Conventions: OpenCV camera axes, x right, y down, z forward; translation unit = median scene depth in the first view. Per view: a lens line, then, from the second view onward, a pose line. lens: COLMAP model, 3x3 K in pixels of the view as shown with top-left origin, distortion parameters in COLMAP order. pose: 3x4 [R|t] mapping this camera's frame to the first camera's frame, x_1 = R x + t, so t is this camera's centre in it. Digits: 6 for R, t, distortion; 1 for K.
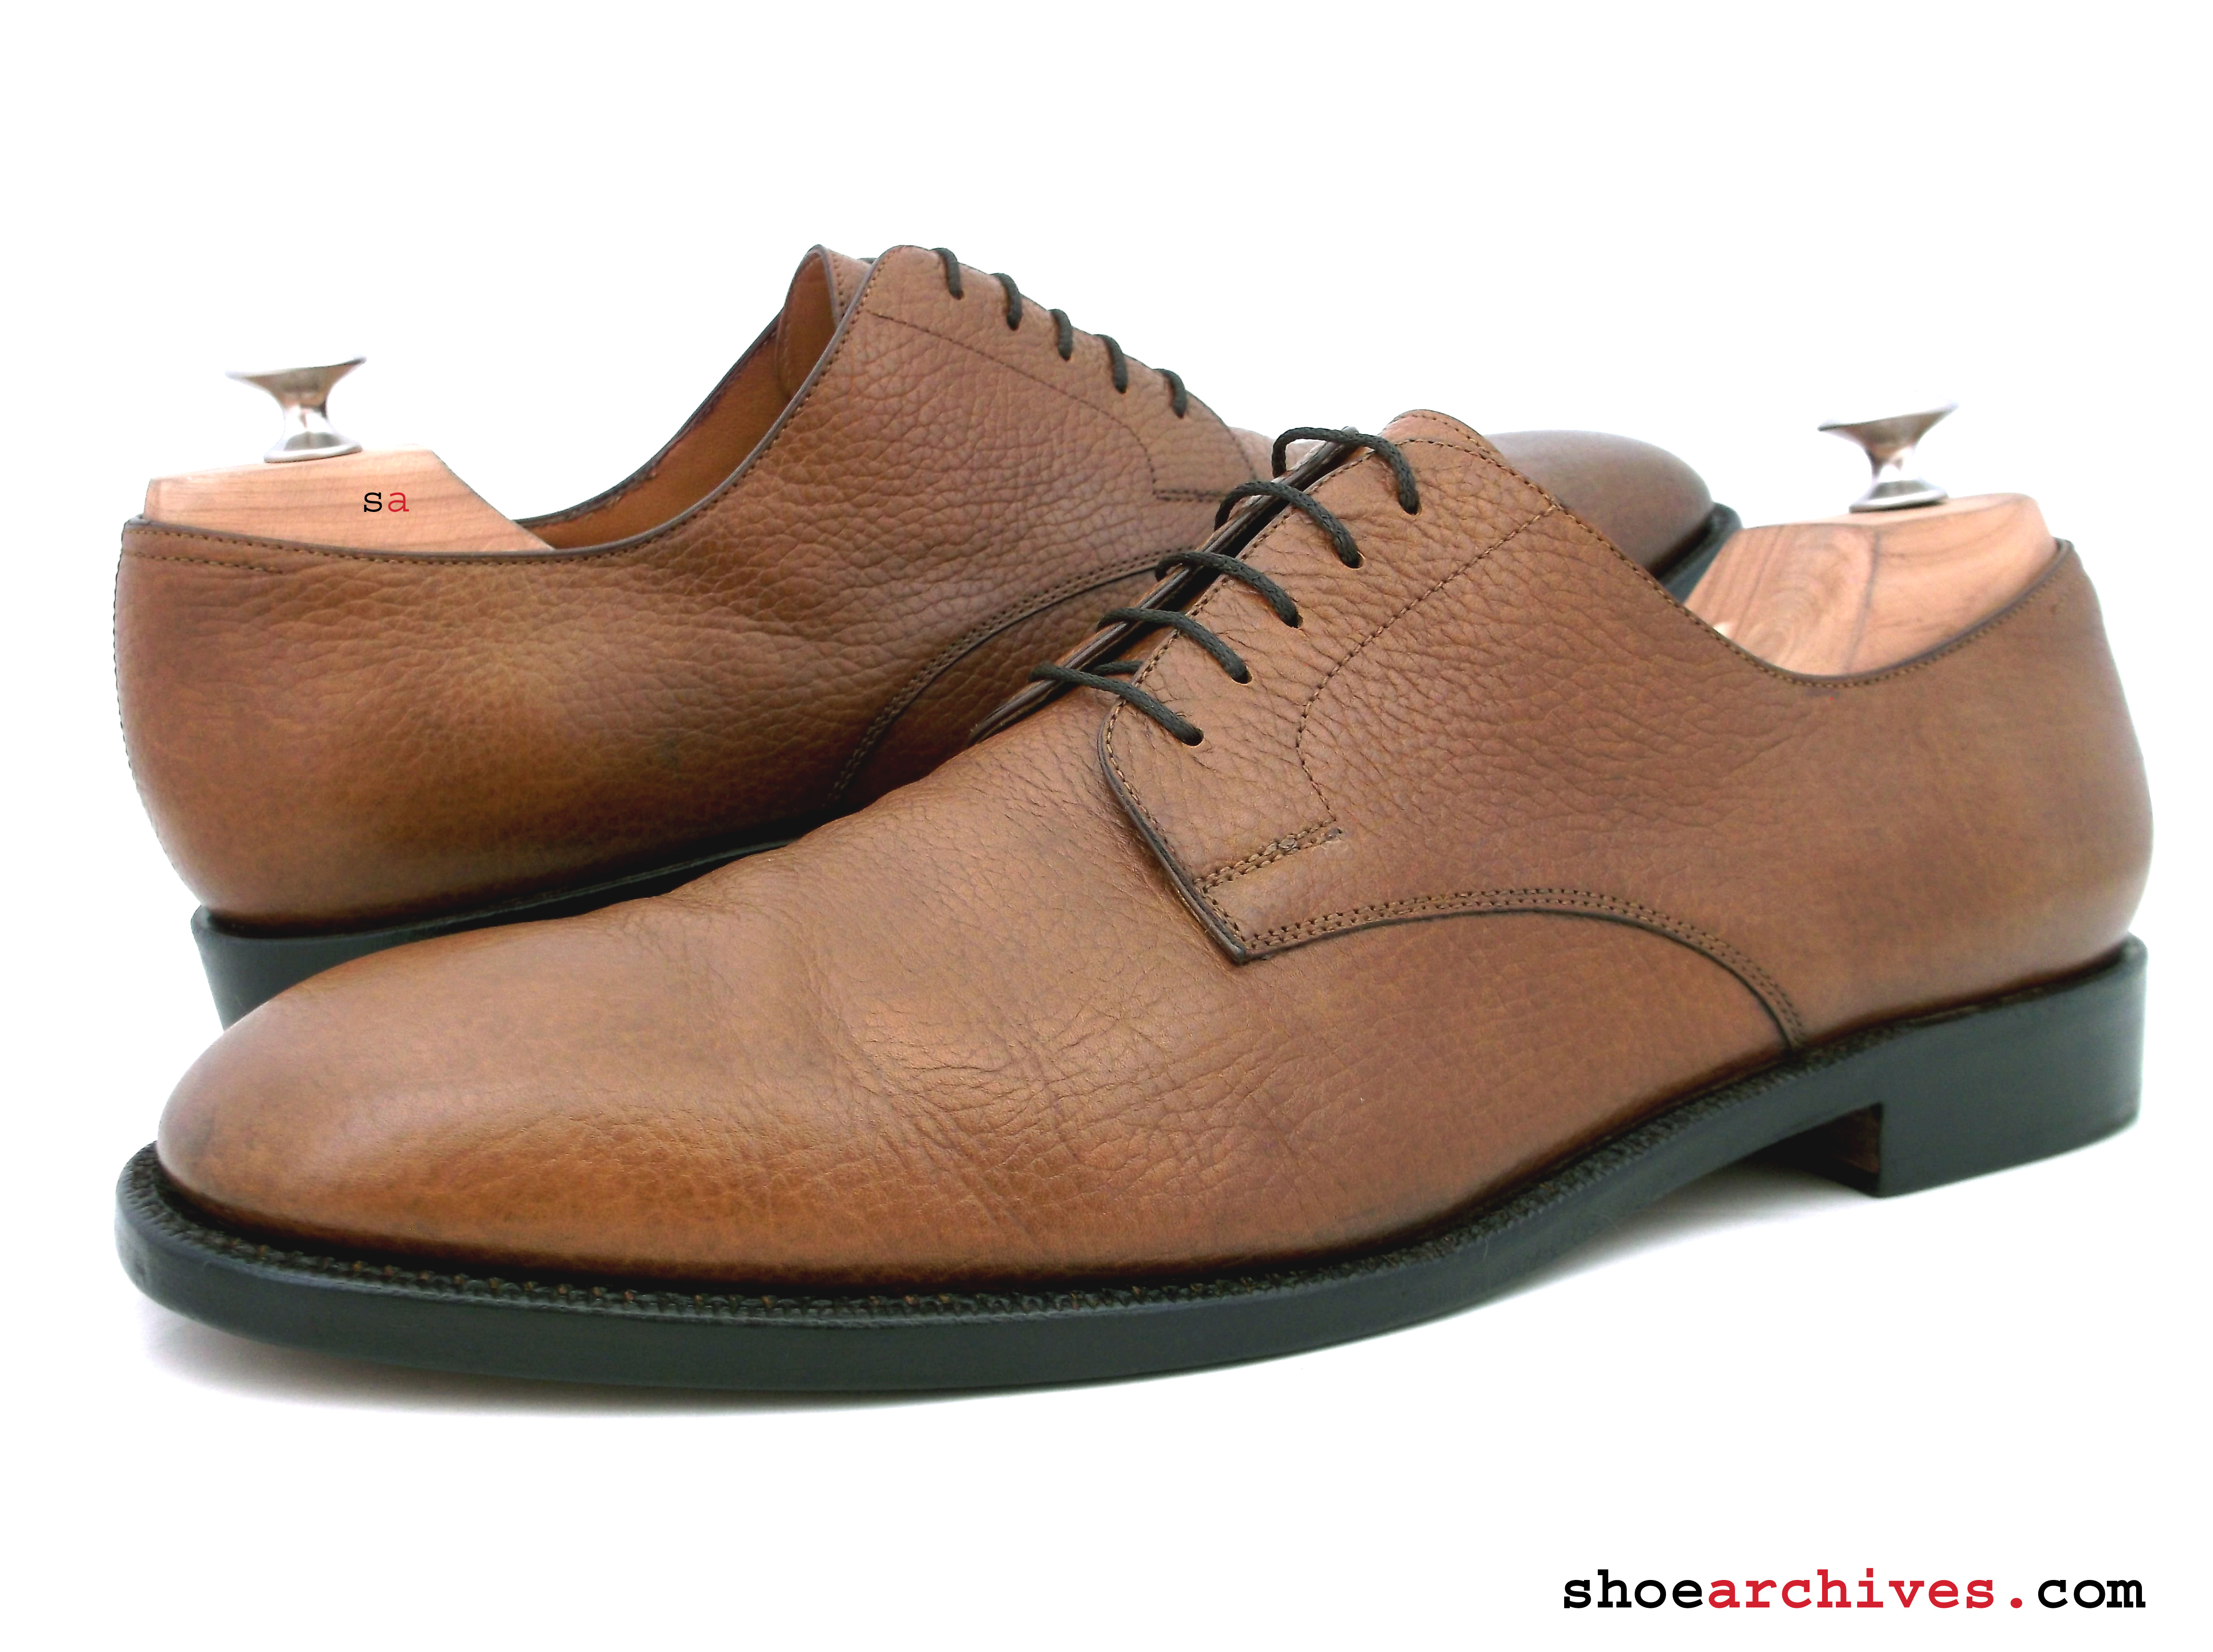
lens RADIAL K [[2136.0, 0, 1106.5], [0, 2136.0, 826.0], [0, 0, 1]] dist [0.004869, -0.002164]
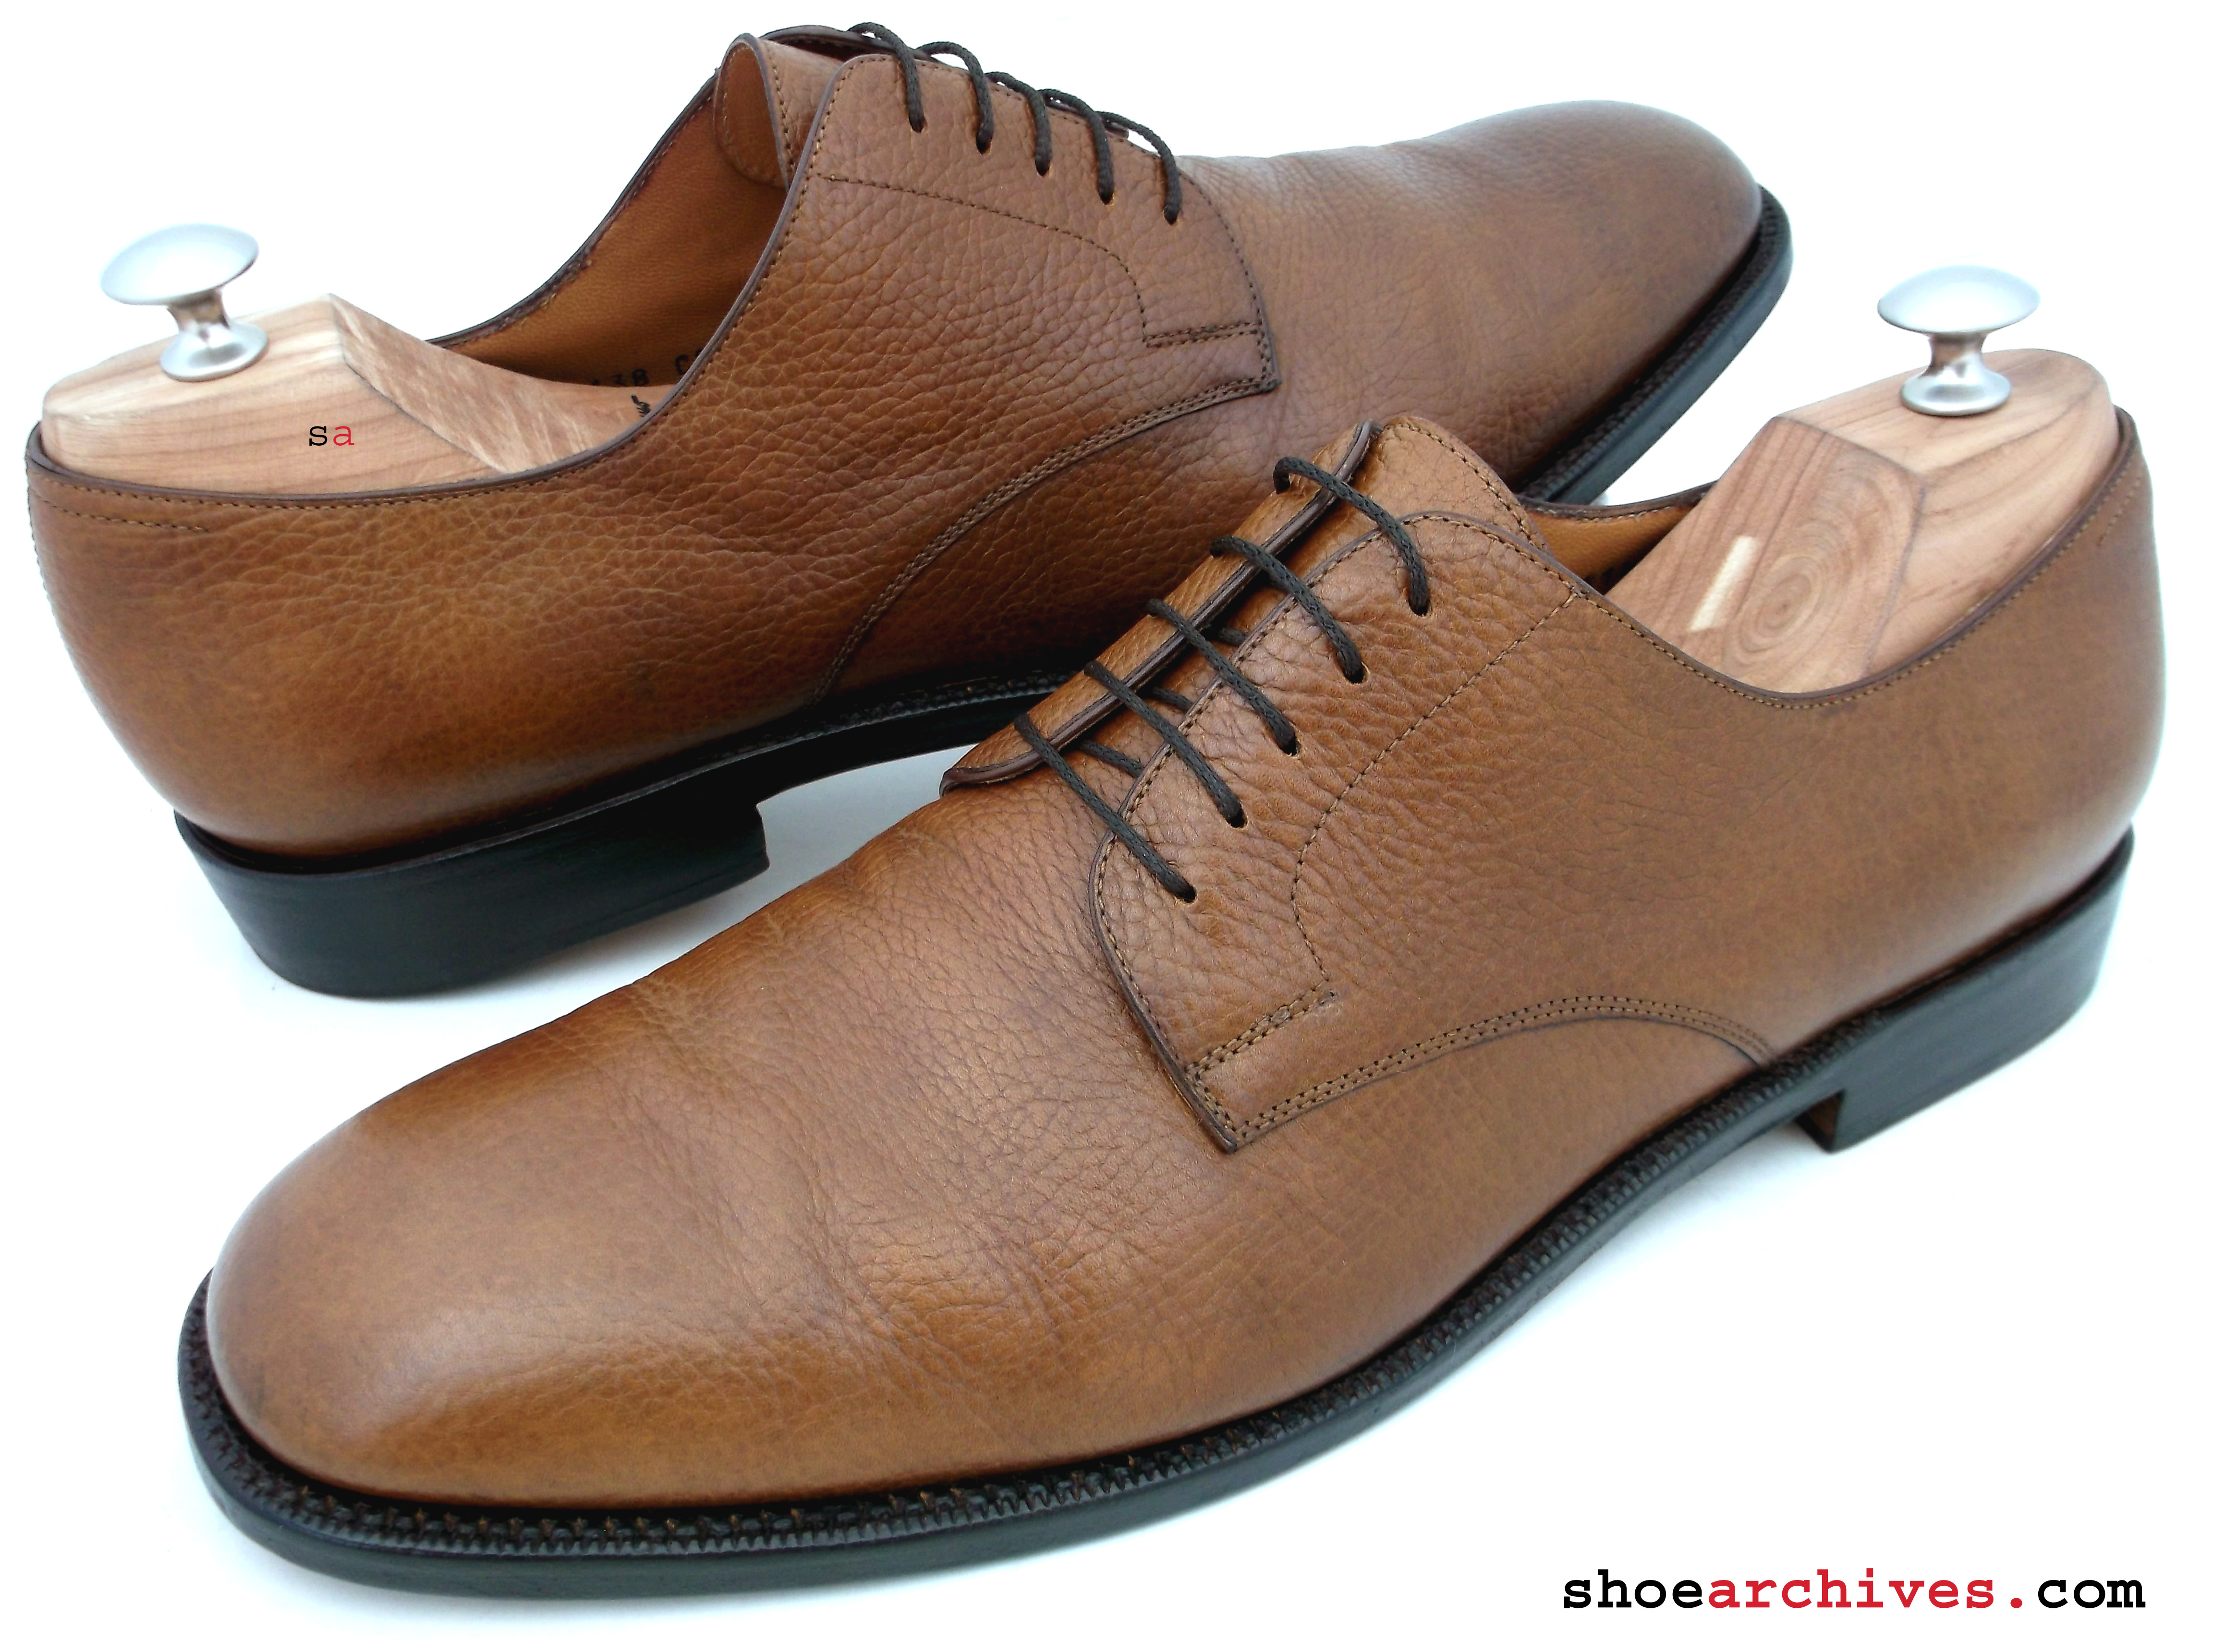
lens RADIAL K [[2132.1, 0, 1106.5], [0, 2132.1, 826.0], [0, 0, 1]] dist [0.010146, 0.002228]
pose [[0.999930, -0.010686, 0.005159, -0.000715], [0.007687, 0.914542, 0.404419, -0.368110], [-0.009039, -0.404351, 0.914559, 0.092013]]
